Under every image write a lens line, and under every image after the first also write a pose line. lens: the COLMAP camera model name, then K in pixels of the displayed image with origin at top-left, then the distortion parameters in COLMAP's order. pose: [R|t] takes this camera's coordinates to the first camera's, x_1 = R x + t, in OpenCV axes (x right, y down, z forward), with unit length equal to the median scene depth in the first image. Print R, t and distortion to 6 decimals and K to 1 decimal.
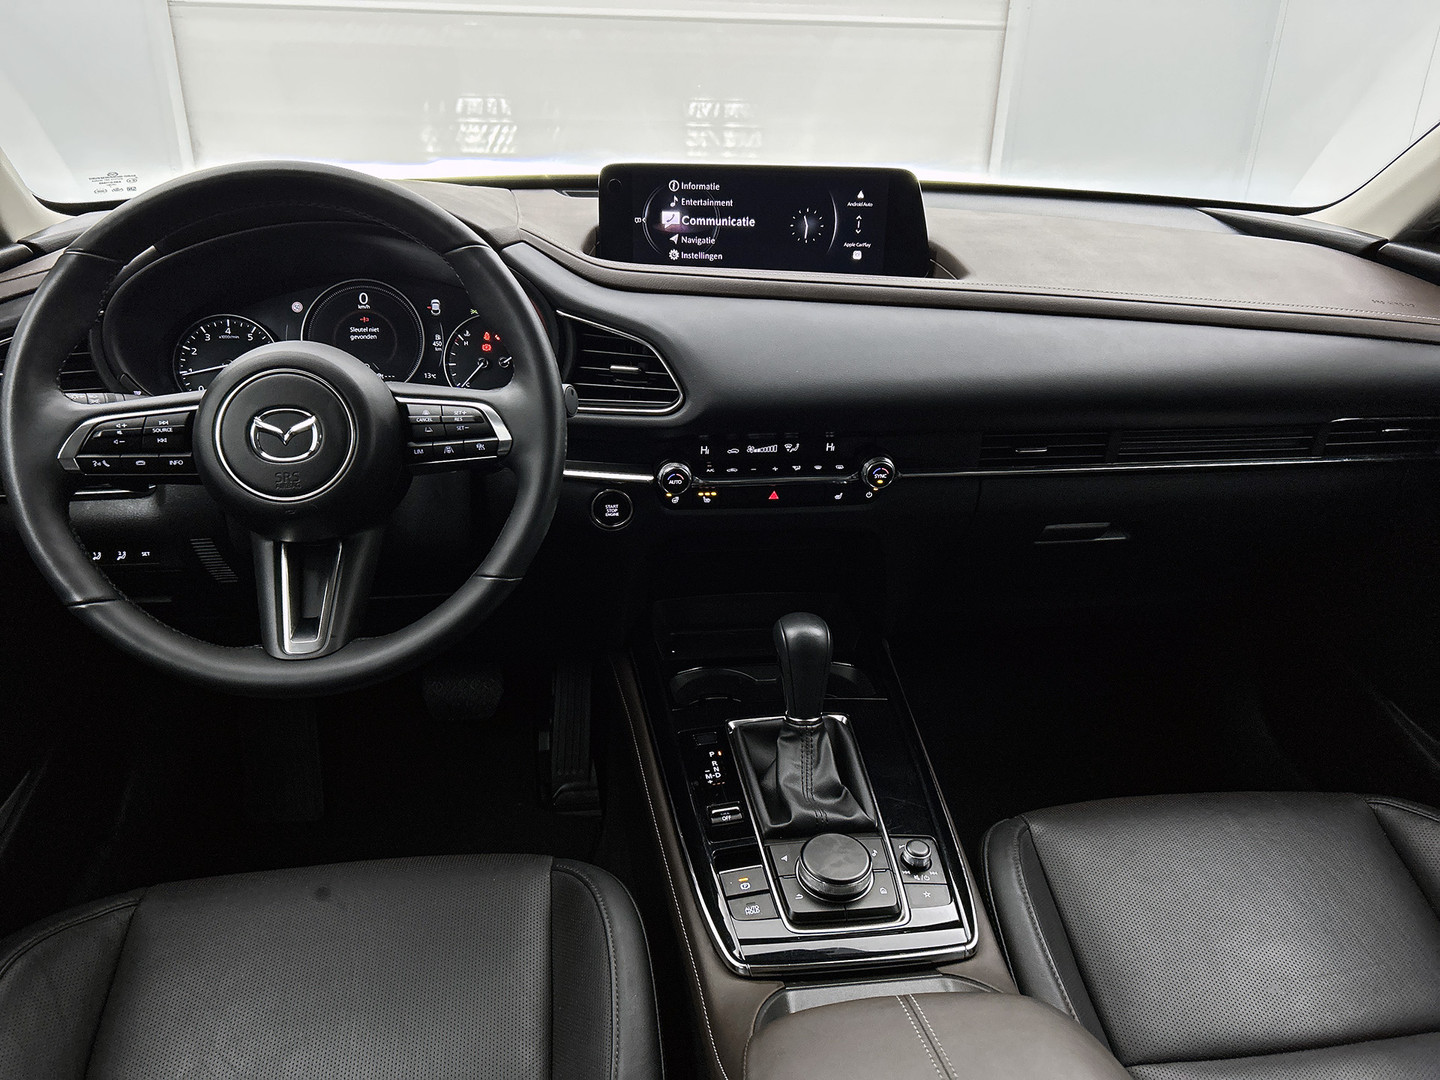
lens RADIAL K [[1123.7, 0, 692.7], [0, 1123.7, 553.3], [0, 0, 1]] dist [0.002681, -0.009819]
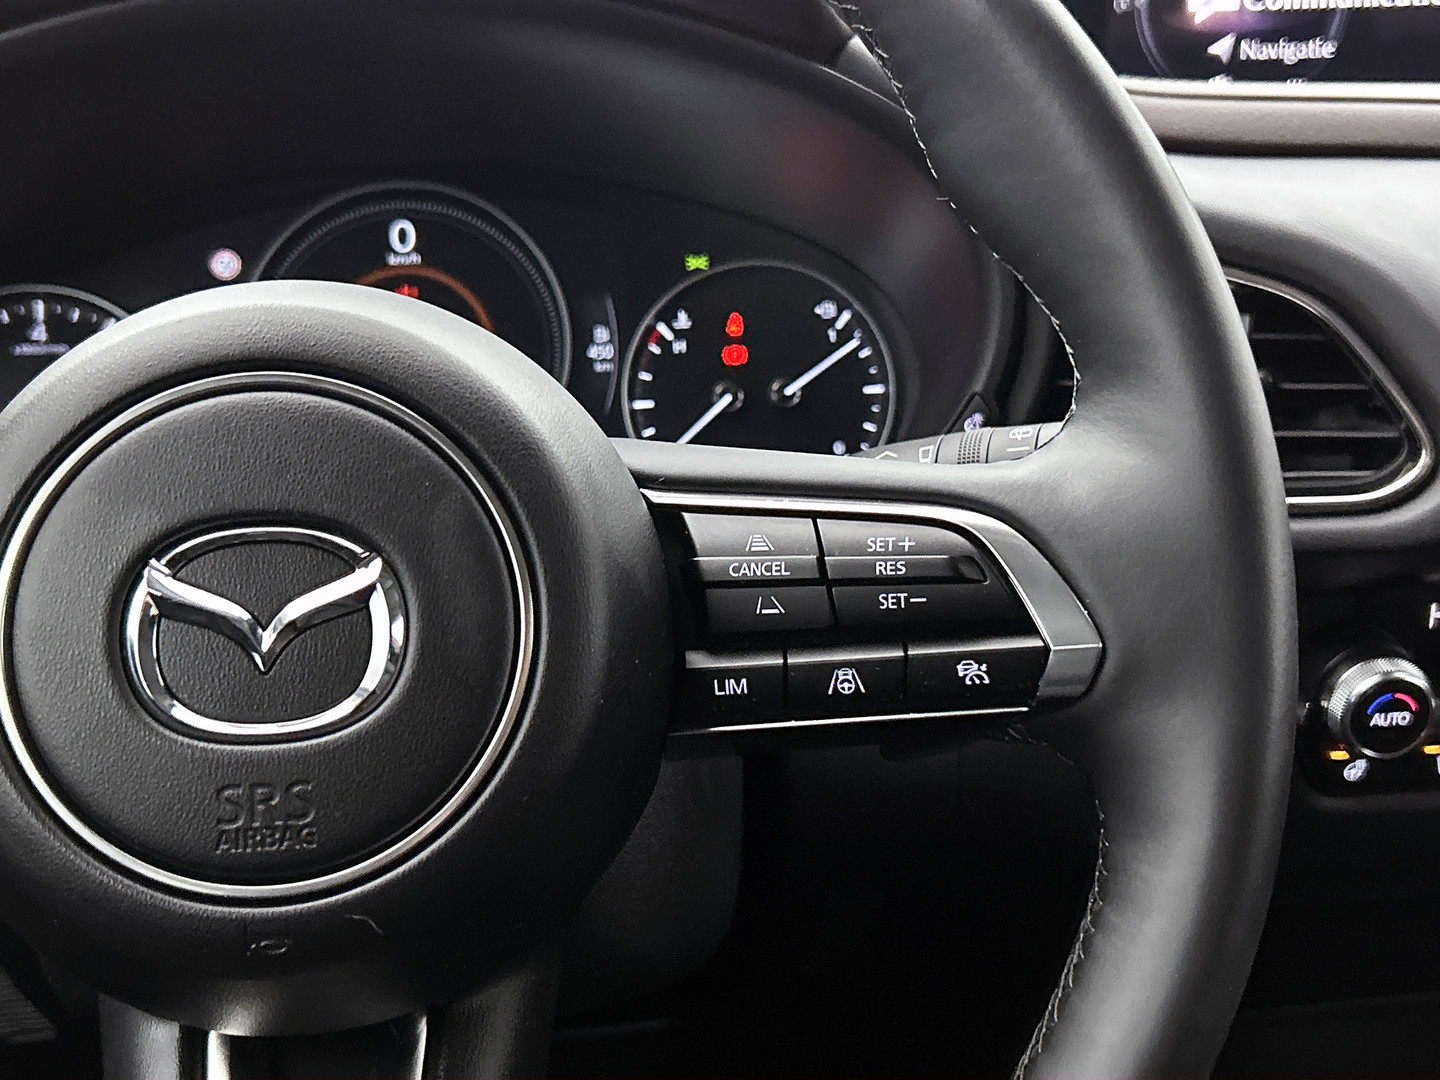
lens RADIAL K [[1786.1, 0, 725.8], [0, 1786.1, 525.8], [0, 0, 1]] dist [0.051303, 0.000000]
pose [[0.998923, -0.039158, -0.024902, -0.180394], [0.035874, 0.992018, -0.120882, -0.059772], [0.029437, 0.119858, 0.992355, 0.443380]]
